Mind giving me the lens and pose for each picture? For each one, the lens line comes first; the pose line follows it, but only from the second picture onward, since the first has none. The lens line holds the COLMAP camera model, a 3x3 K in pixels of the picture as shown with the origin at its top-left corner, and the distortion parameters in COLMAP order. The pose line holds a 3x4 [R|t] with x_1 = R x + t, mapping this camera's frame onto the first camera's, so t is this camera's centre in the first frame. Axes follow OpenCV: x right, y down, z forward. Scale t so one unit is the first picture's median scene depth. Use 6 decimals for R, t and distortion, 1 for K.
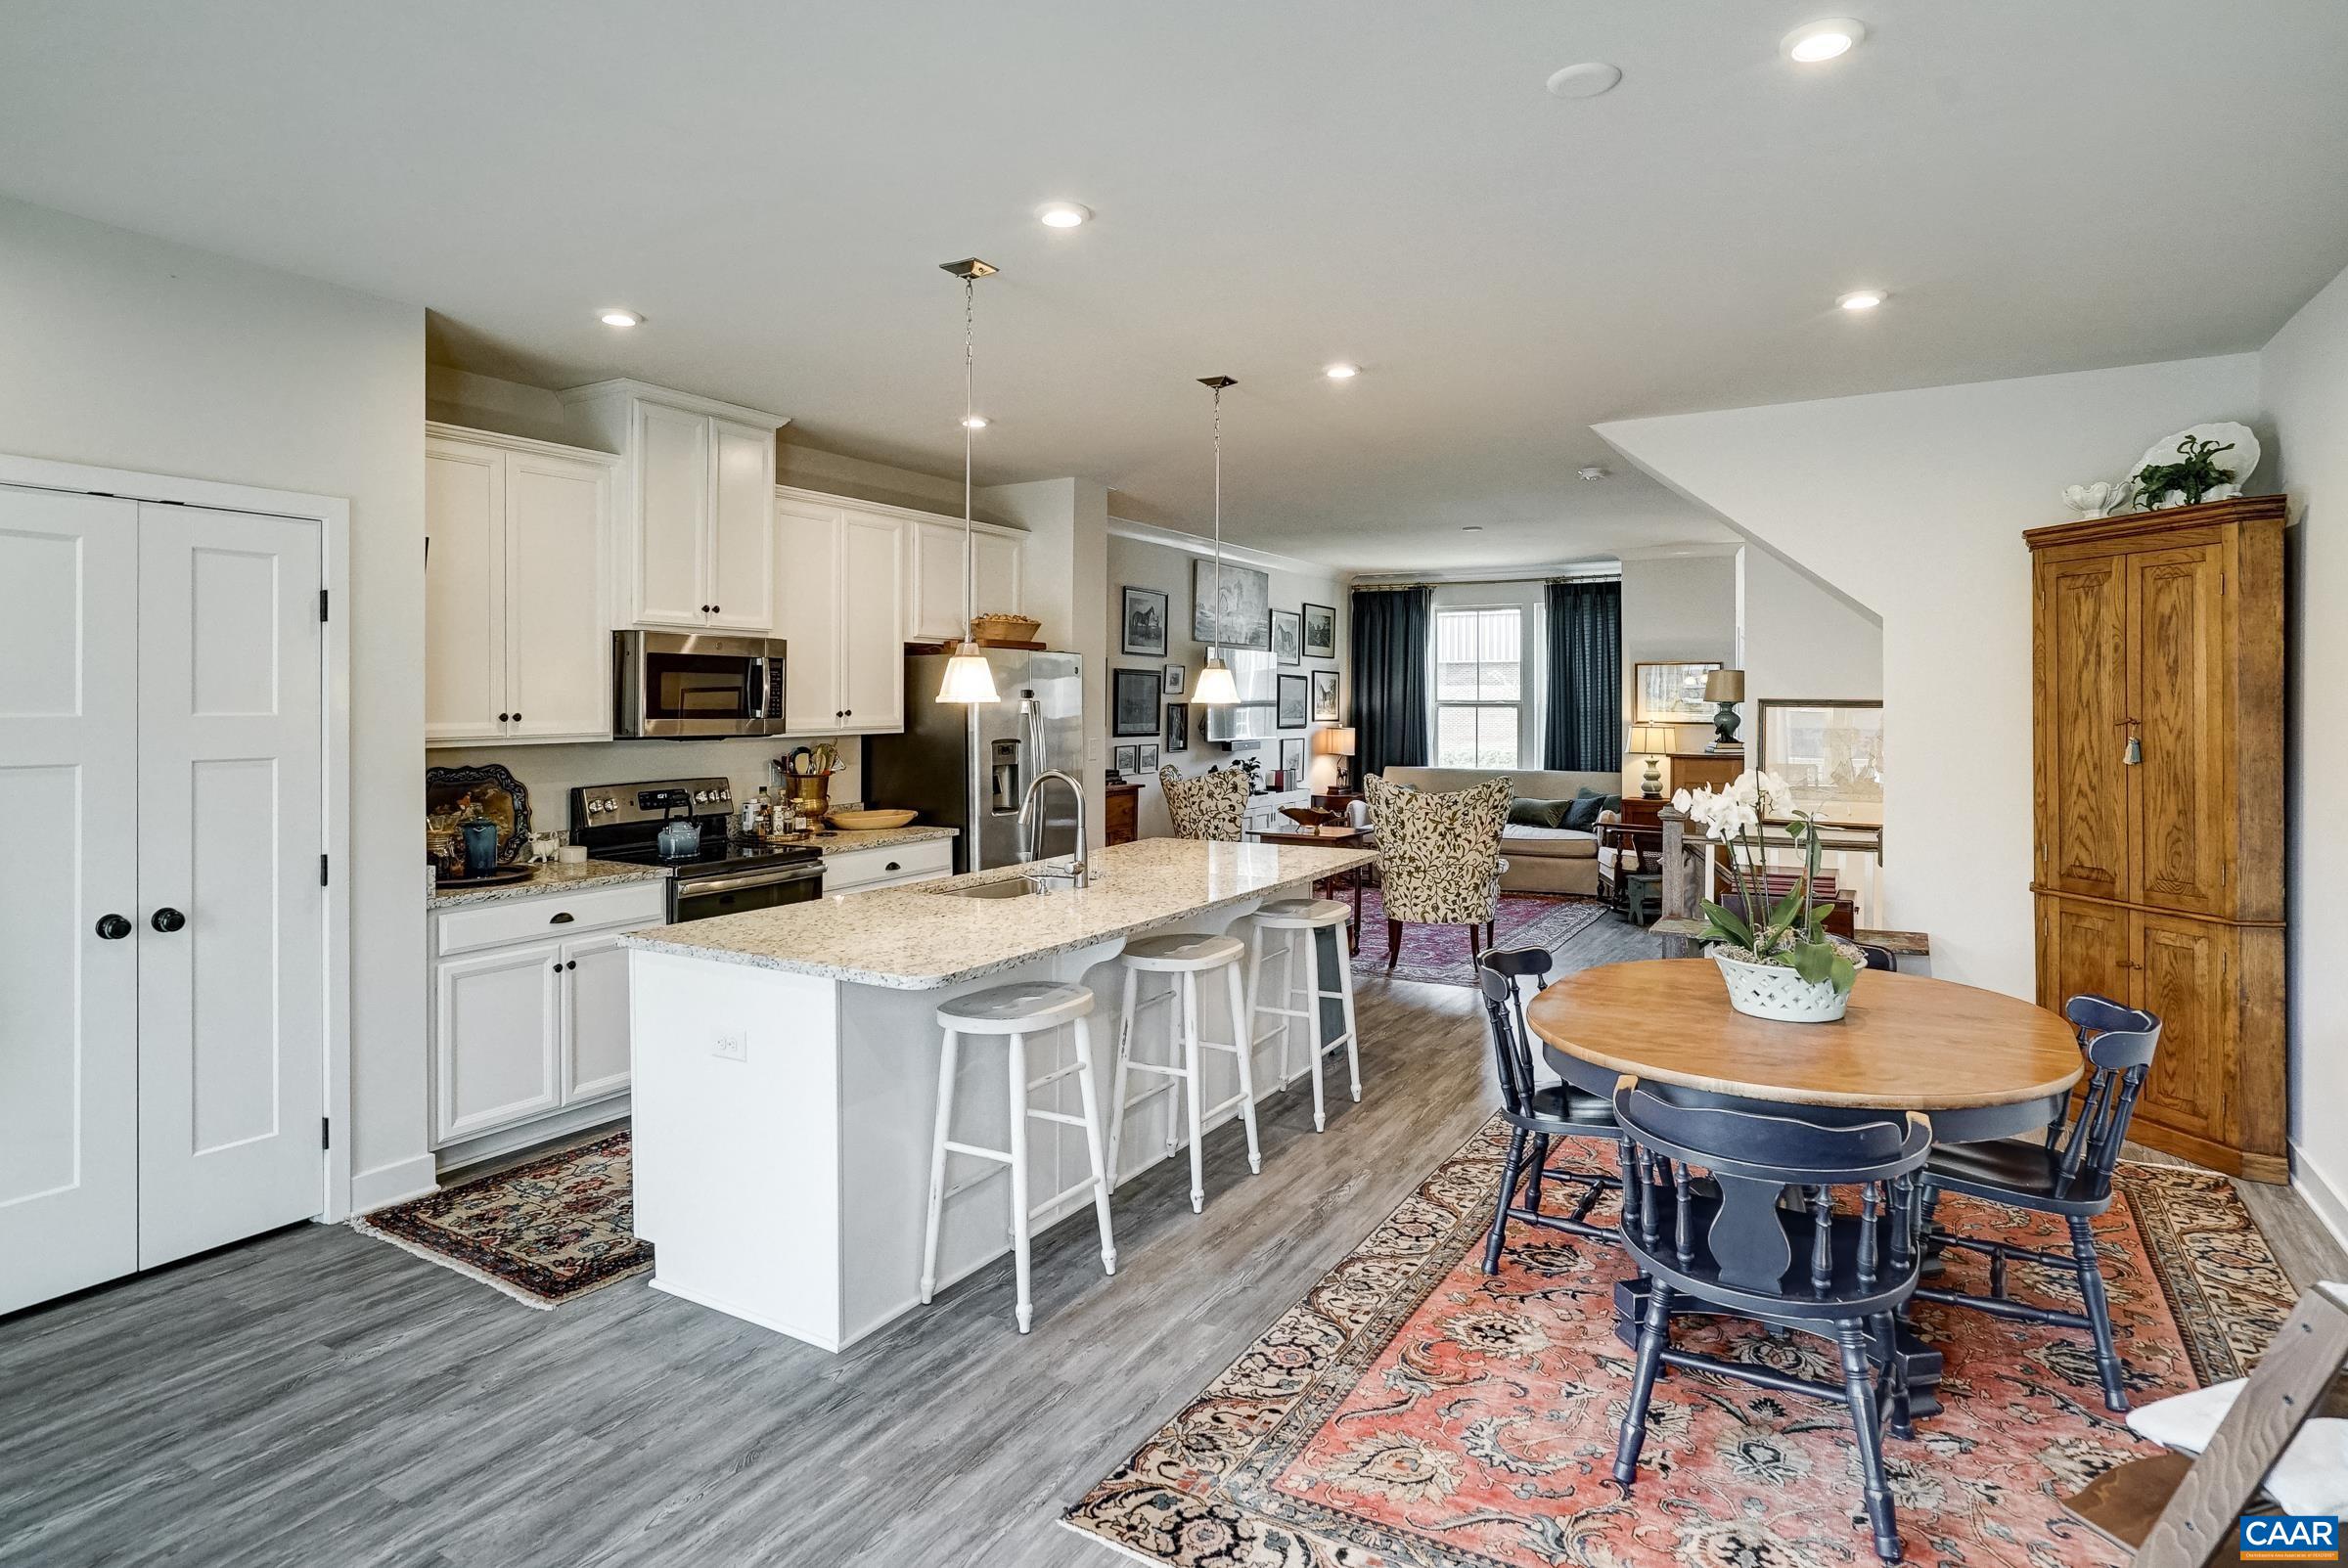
lens RADIAL K [[1338.2, 0, 1145.0], [0, 1338.2, 665.9], [0, 0, 1]] dist [-0.027653, 0.018976]
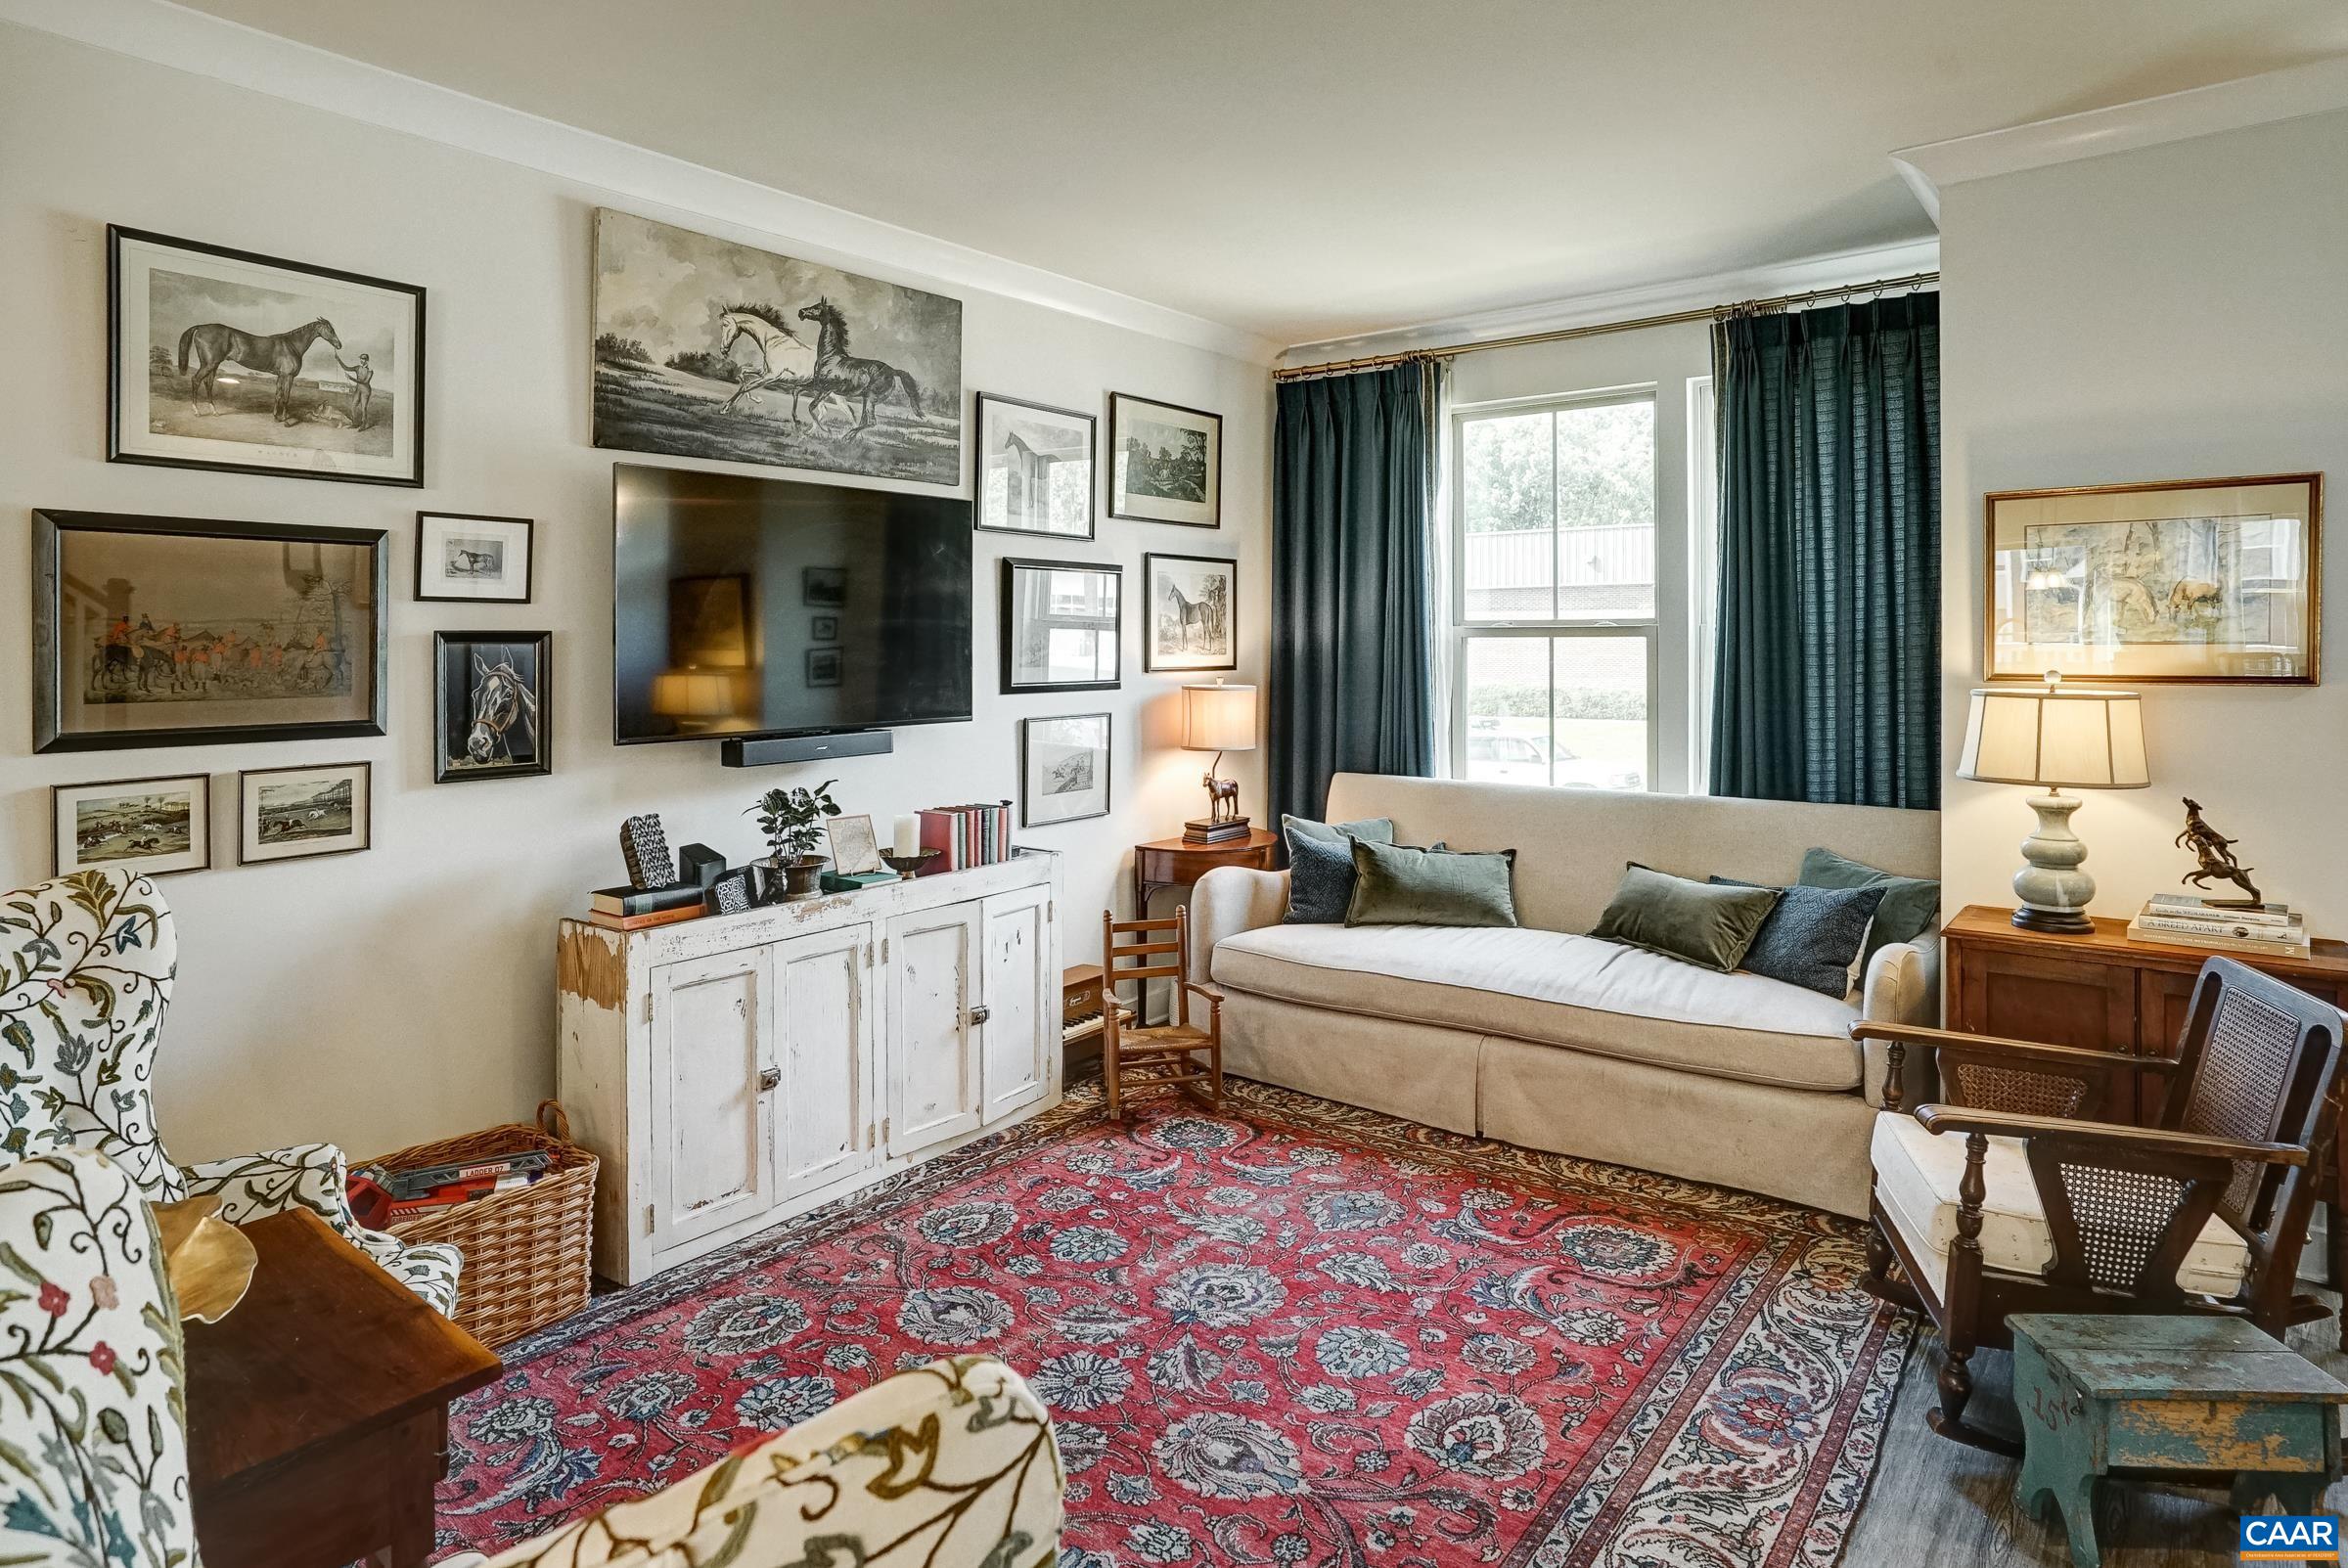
lens RADIAL K [[1338.2, 0, 1166.6], [0, 1338.2, 631.8], [0, 0, 1]] dist [-0.027653, 0.018976]
pose [[0.991047, -0.010912, -0.133066, 0.193160], [0.014184, 0.999619, 0.023661, 0.018823], [0.132757, -0.025337, 0.990825, 0.592404]]
